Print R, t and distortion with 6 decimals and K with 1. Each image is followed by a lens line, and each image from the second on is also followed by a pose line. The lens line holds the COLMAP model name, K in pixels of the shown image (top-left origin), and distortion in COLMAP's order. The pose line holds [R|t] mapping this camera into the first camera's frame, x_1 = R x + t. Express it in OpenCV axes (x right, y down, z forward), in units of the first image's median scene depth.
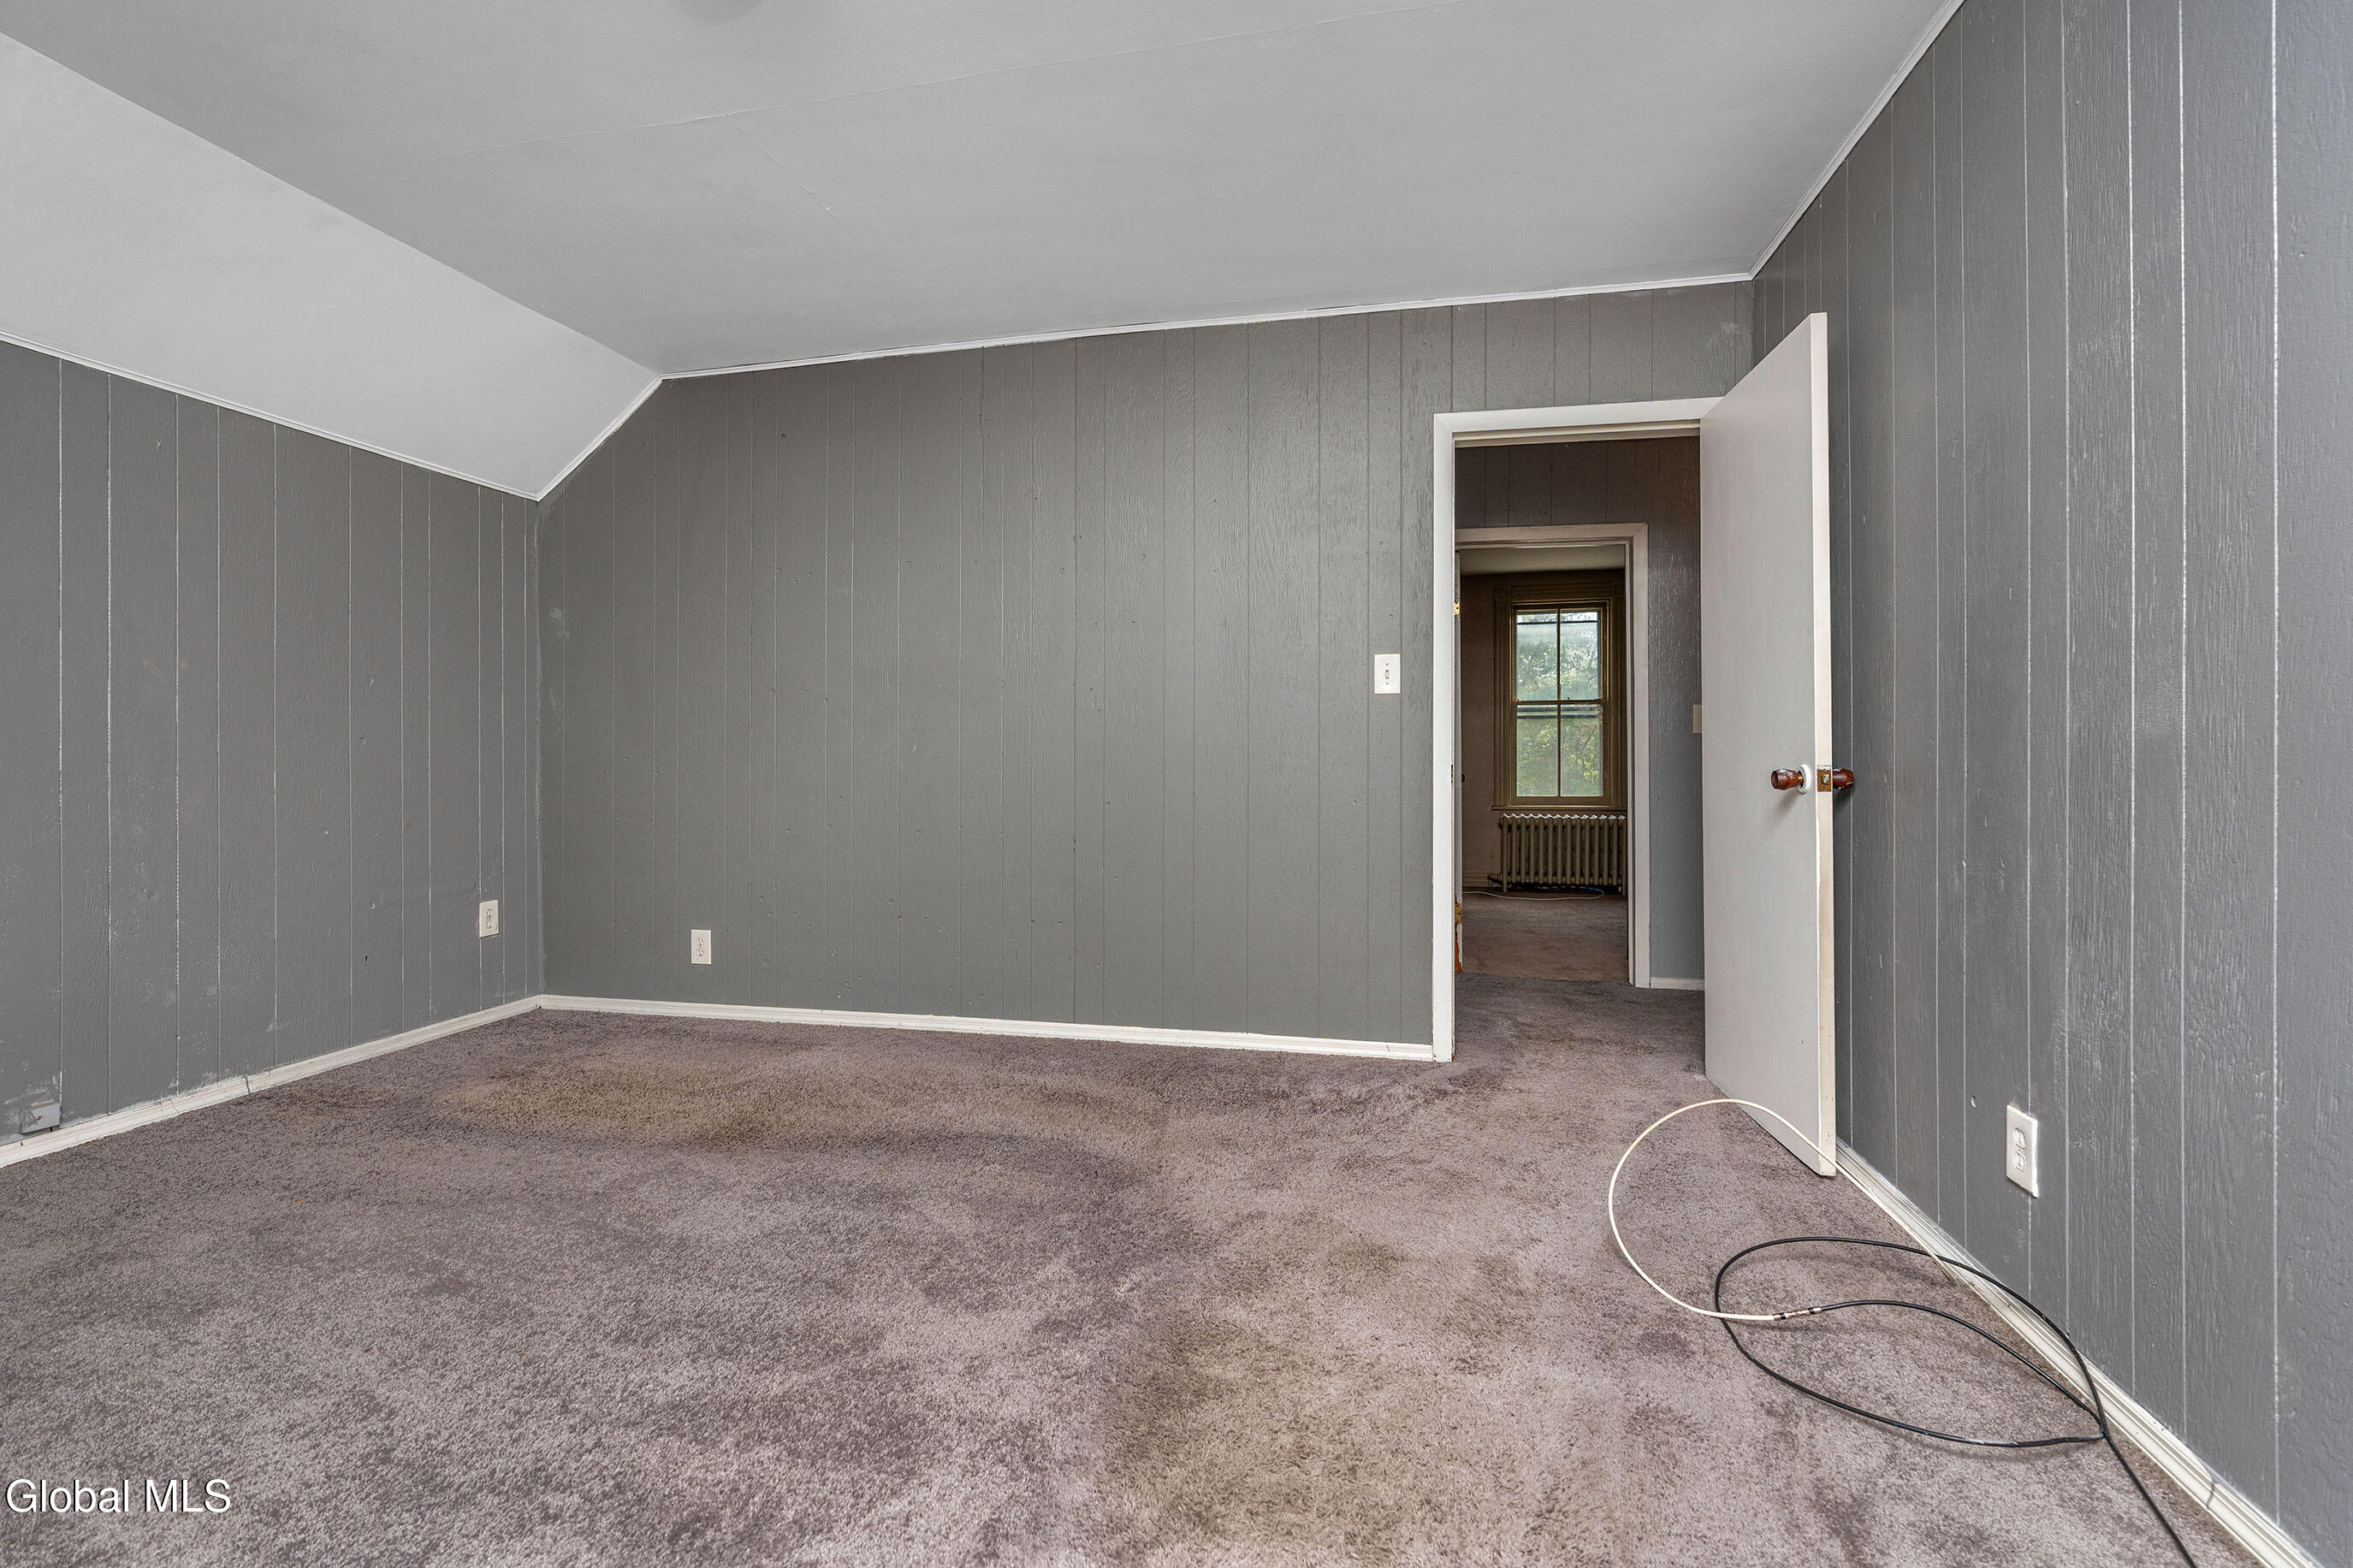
lens RADIAL K [[1063.5, 0, 1167.8], [0, 1063.5, 765.9], [0, 0, 1]] dist [-0.005437, 0.002683]
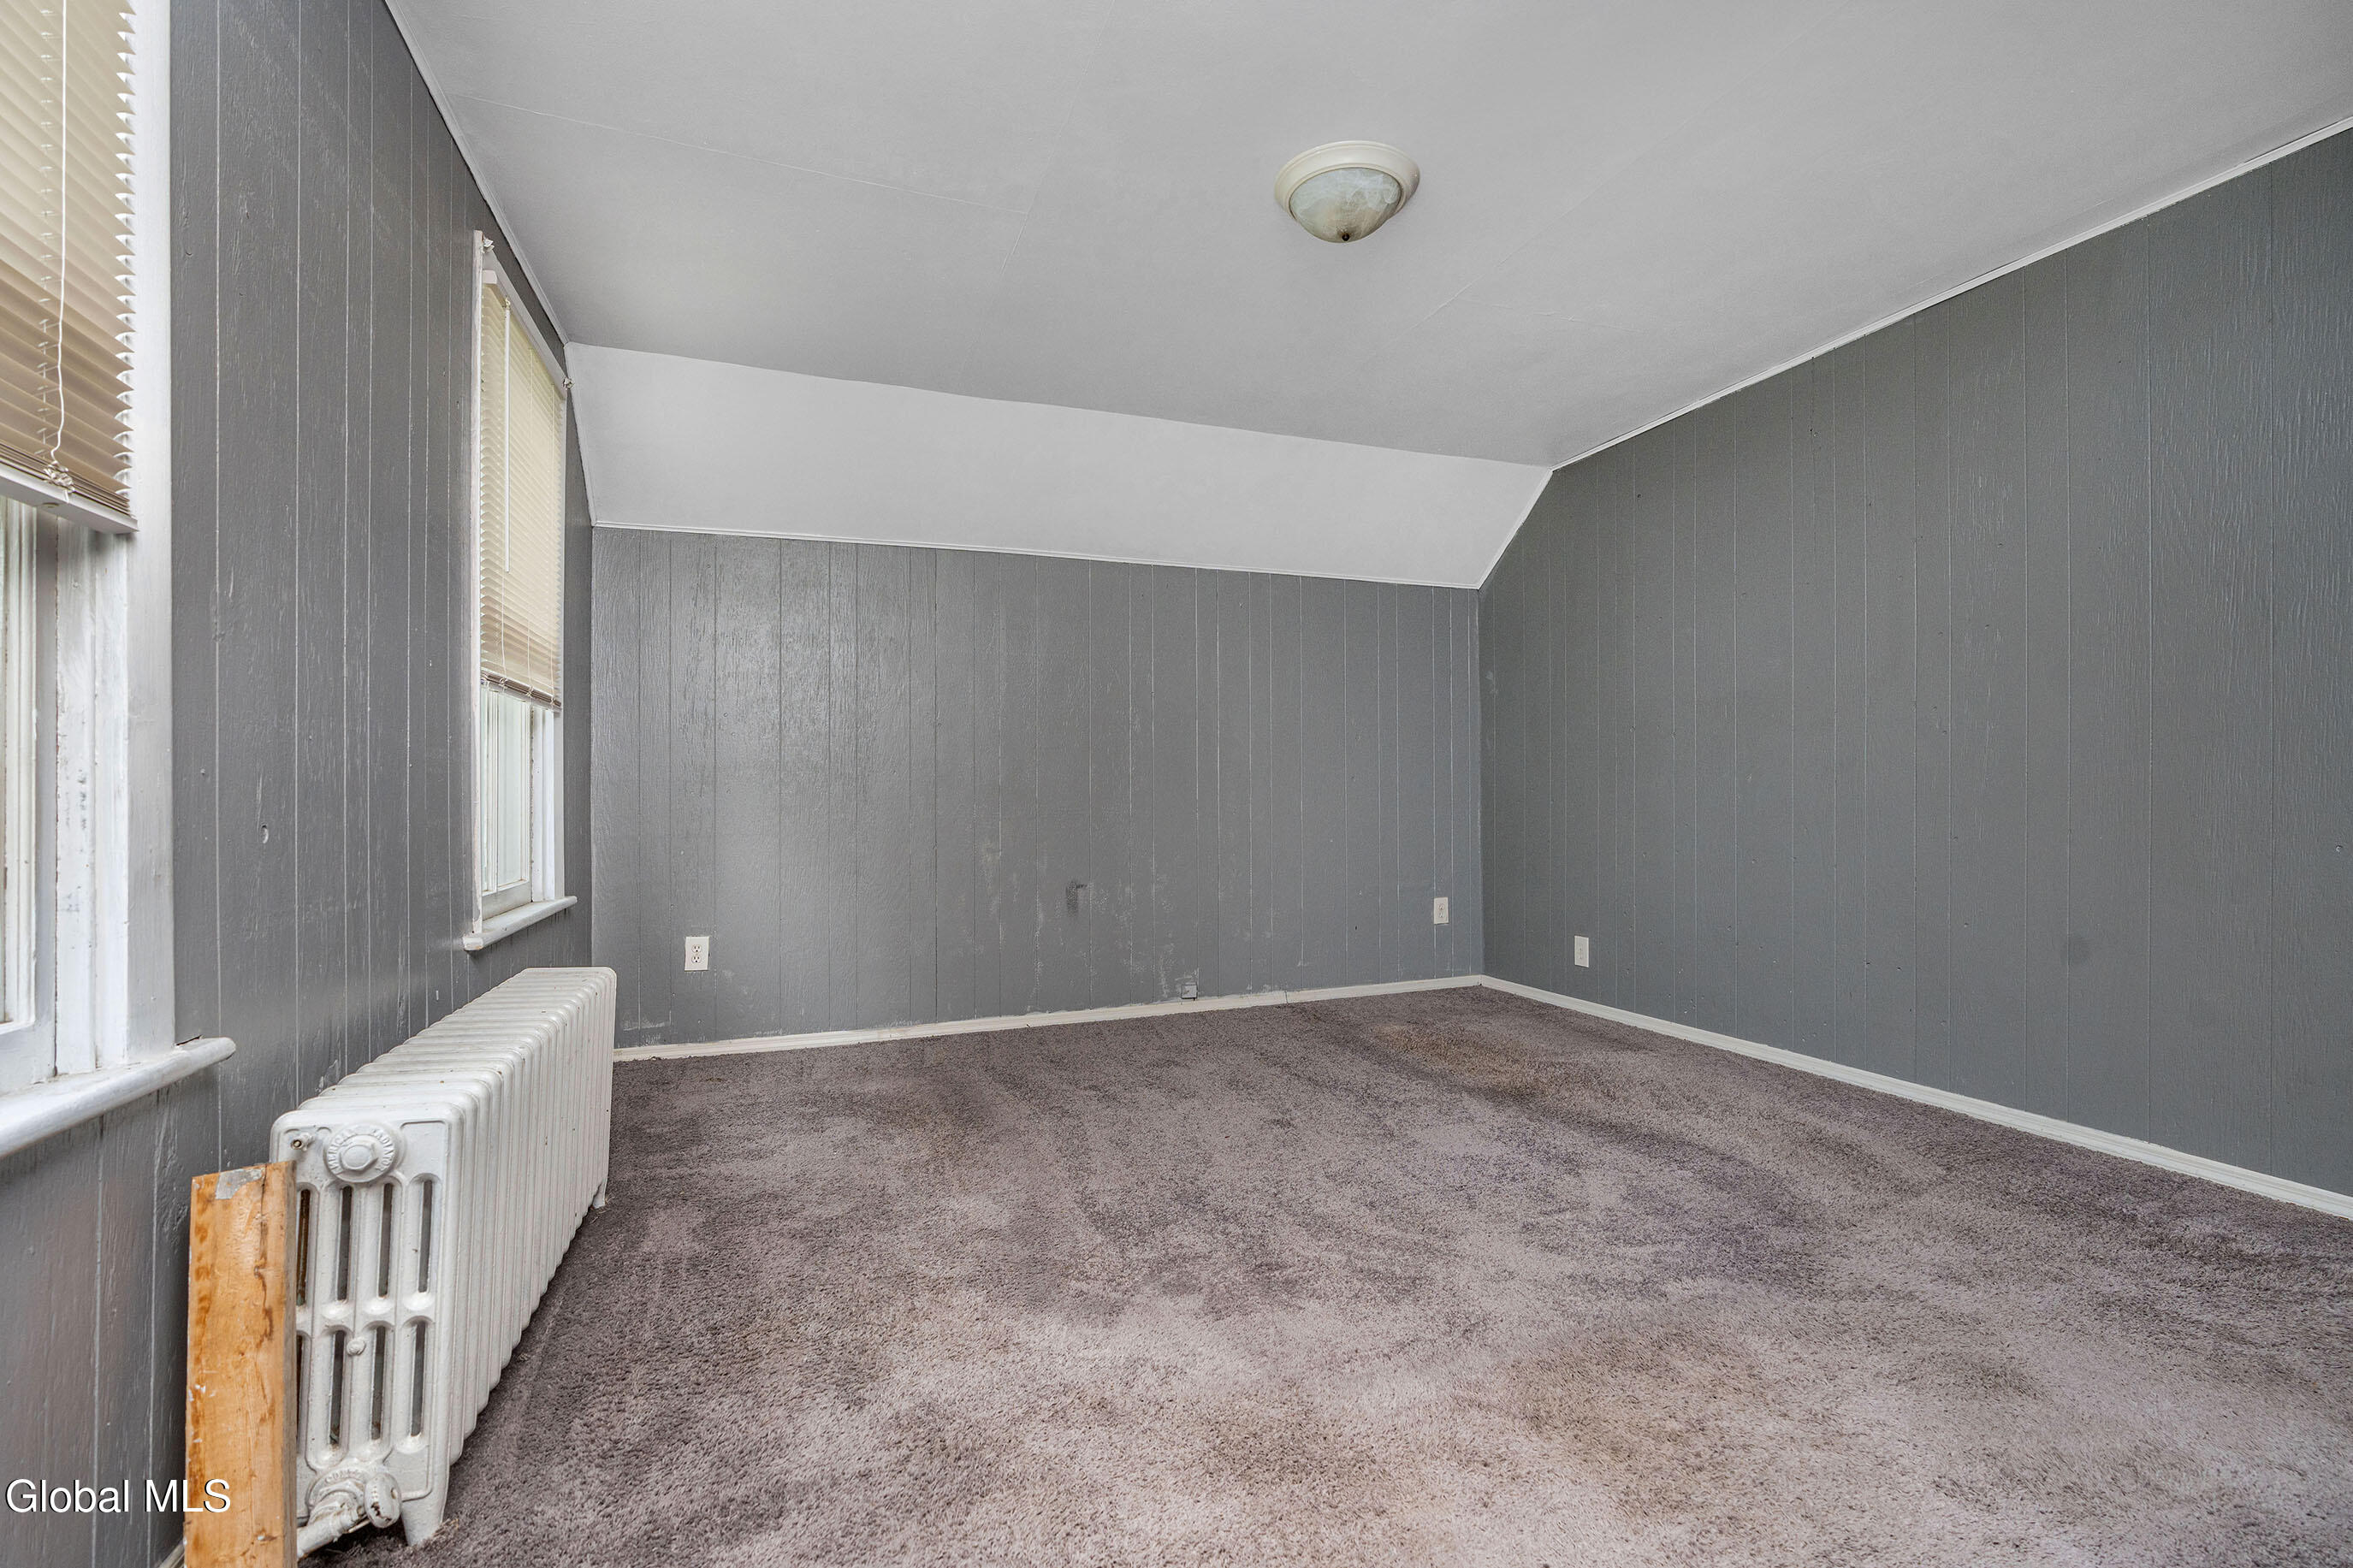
lens RADIAL K [[1063.5, 0, 1178.8], [0, 1063.5, 800.3], [0, 0, 1]] dist [-0.005437, 0.002683]
pose [[0.541425, -0.000022, -0.840749, 0.456531], [0.004260, 0.999987, 0.002717, 0.000388], [0.840738, -0.005052, 0.541419, 0.004134]]
